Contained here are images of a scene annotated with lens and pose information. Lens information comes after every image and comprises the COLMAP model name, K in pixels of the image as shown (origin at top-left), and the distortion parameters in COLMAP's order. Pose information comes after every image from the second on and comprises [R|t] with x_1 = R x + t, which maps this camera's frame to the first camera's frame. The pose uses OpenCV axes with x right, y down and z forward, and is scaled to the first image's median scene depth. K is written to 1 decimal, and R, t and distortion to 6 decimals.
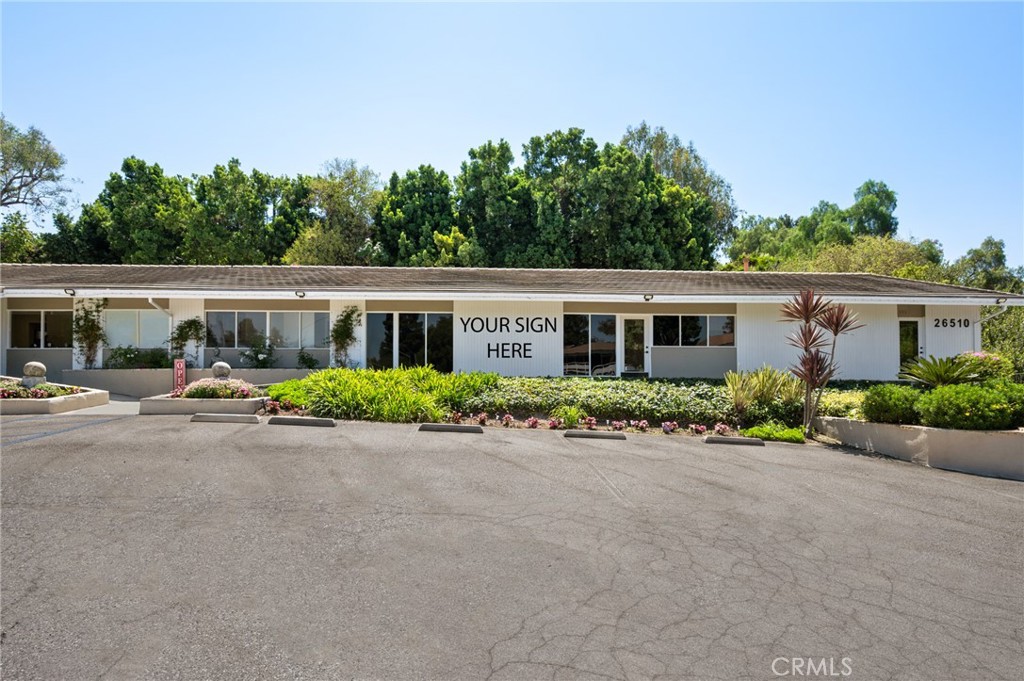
lens RADIAL K [[544.6, 0, 512.3], [0, 544.6, 382.2], [0, 0, 1]] dist [-0.002669, -0.000408]
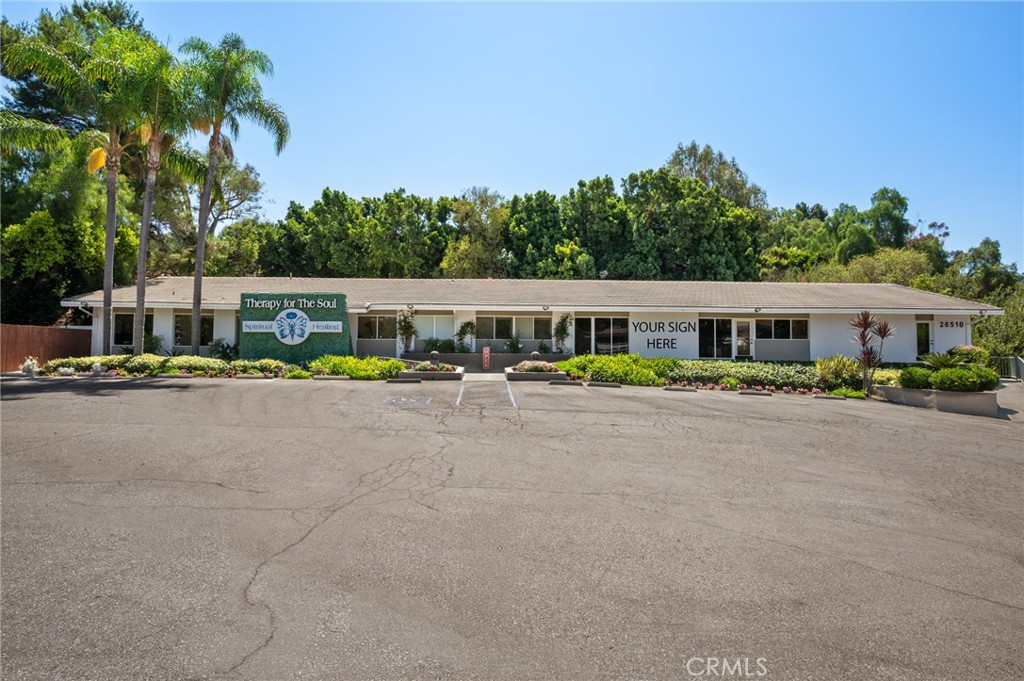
lens RADIAL K [[527.2, 0, 512.0], [0, 527.2, 340.5], [0, 0, 1]] dist [-0.001724, -0.000197]
pose [[0.999662, 0.005193, -0.025485, -0.225709], [-0.005736, 0.999758, -0.021259, -0.014677], [0.025368, 0.021398, 0.999449, -0.296079]]
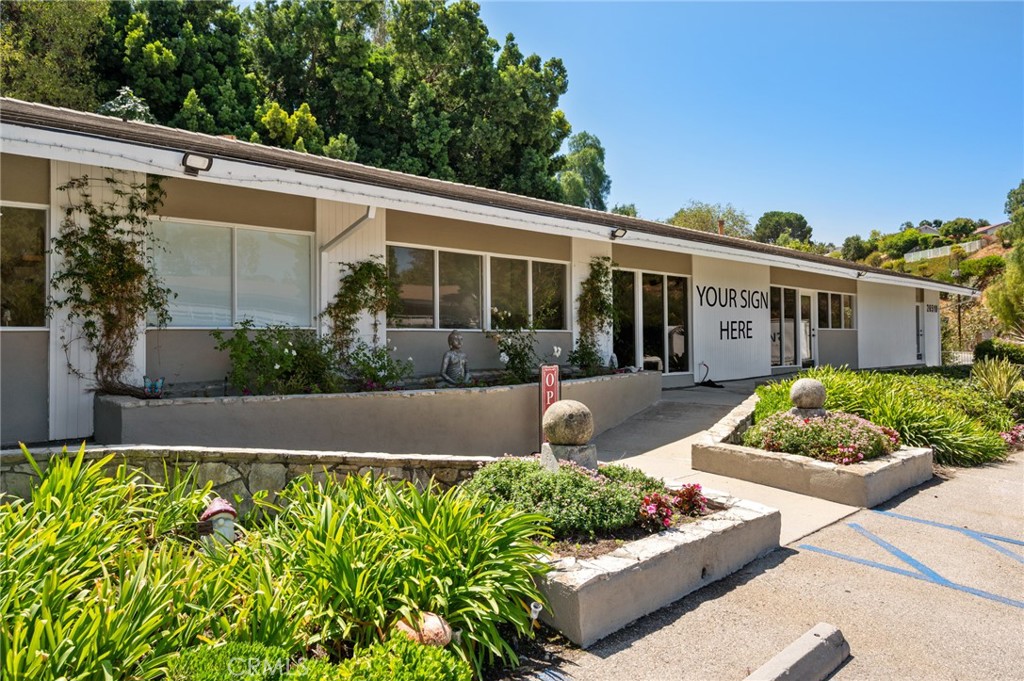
lens RADIAL K [[728.8, 0, 512.0], [0, 728.8, 340.5], [0, 0, 1]] dist [-0.000252, -0.000225]
pose [[0.754476, -0.003522, 0.656318, -0.469008], [0.004053, 0.999992, 0.000708, -0.029014], [-0.656315, 0.002126, 0.754484, 0.267564]]
